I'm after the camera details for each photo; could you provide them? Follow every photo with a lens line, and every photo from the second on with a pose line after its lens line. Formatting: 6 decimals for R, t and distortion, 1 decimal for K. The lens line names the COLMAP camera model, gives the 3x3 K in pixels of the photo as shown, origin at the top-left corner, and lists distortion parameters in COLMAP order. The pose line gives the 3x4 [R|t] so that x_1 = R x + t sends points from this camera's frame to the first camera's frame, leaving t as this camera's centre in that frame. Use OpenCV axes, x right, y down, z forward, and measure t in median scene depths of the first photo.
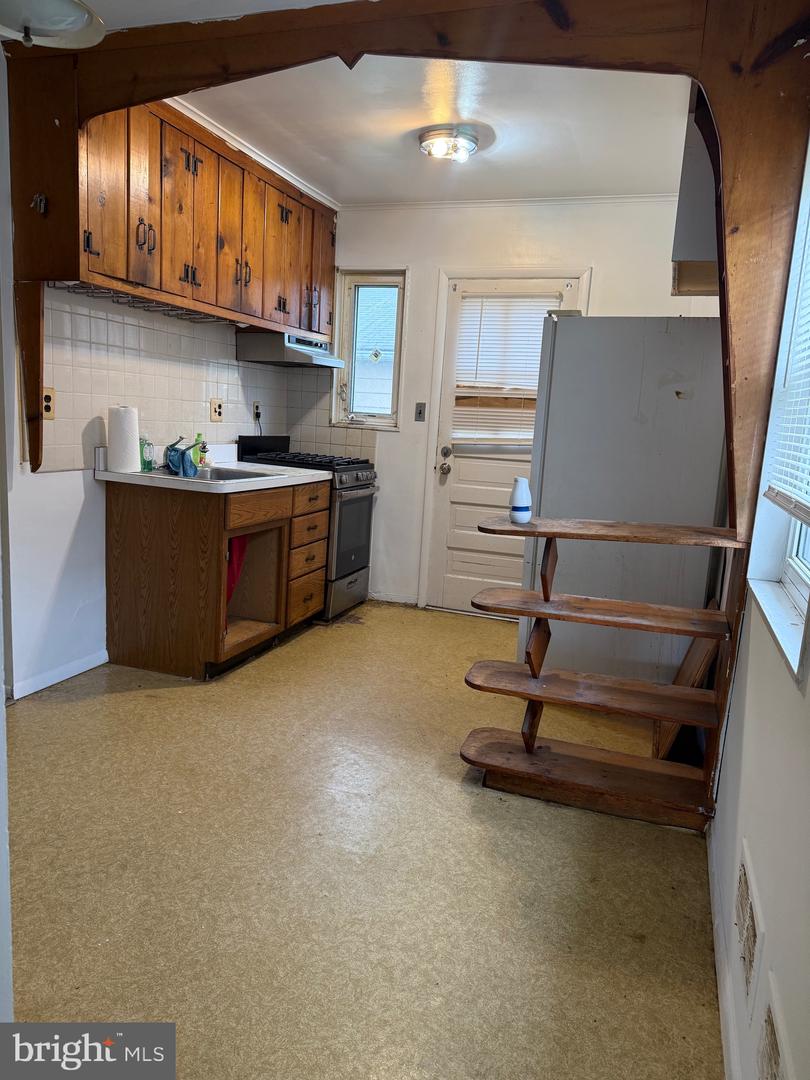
lens RADIAL K [[756.6, 0, 404.1], [0, 756.6, 540.6], [0, 0, 1]] dist [0.056093, -0.035615]
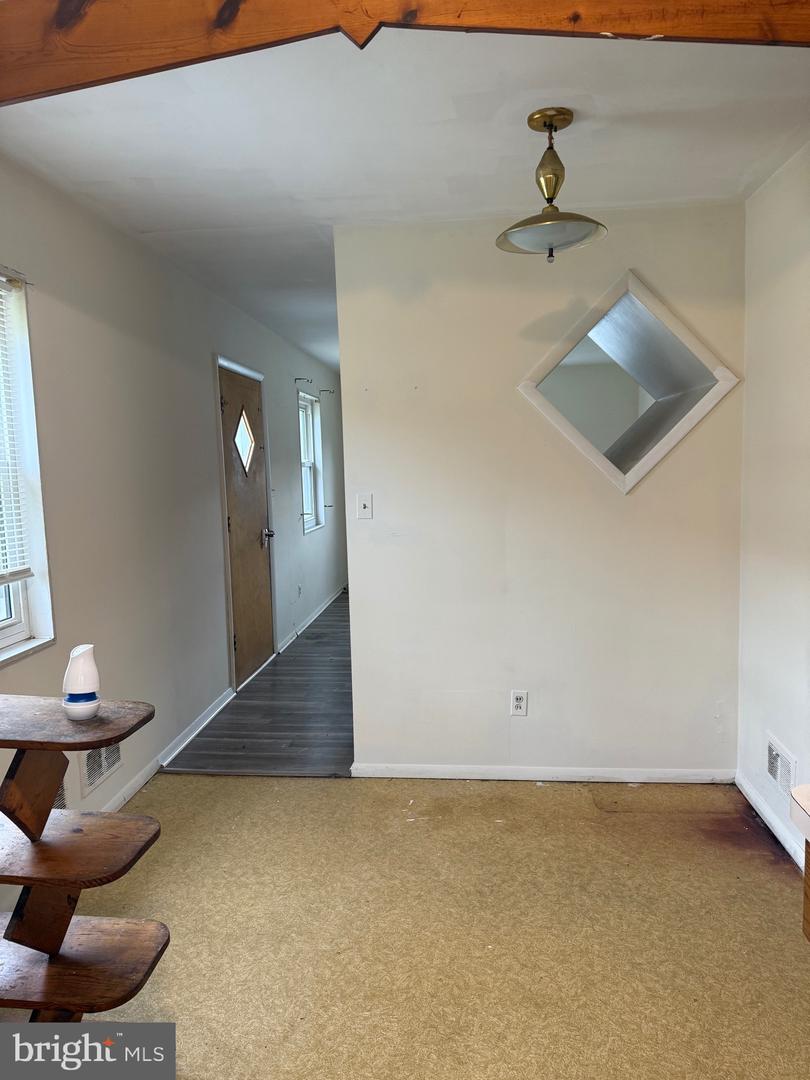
lens RADIAL K [[756.6, 0, 403.8], [0, 756.6, 540.5], [0, 0, 1]] dist [0.056093, -0.035615]
pose [[-0.970607, -0.008734, -0.240513, 0.063390], [-0.071131, 0.965108, 0.252005, -0.468940], [0.229920, 0.261706, -0.937362, 2.162258]]
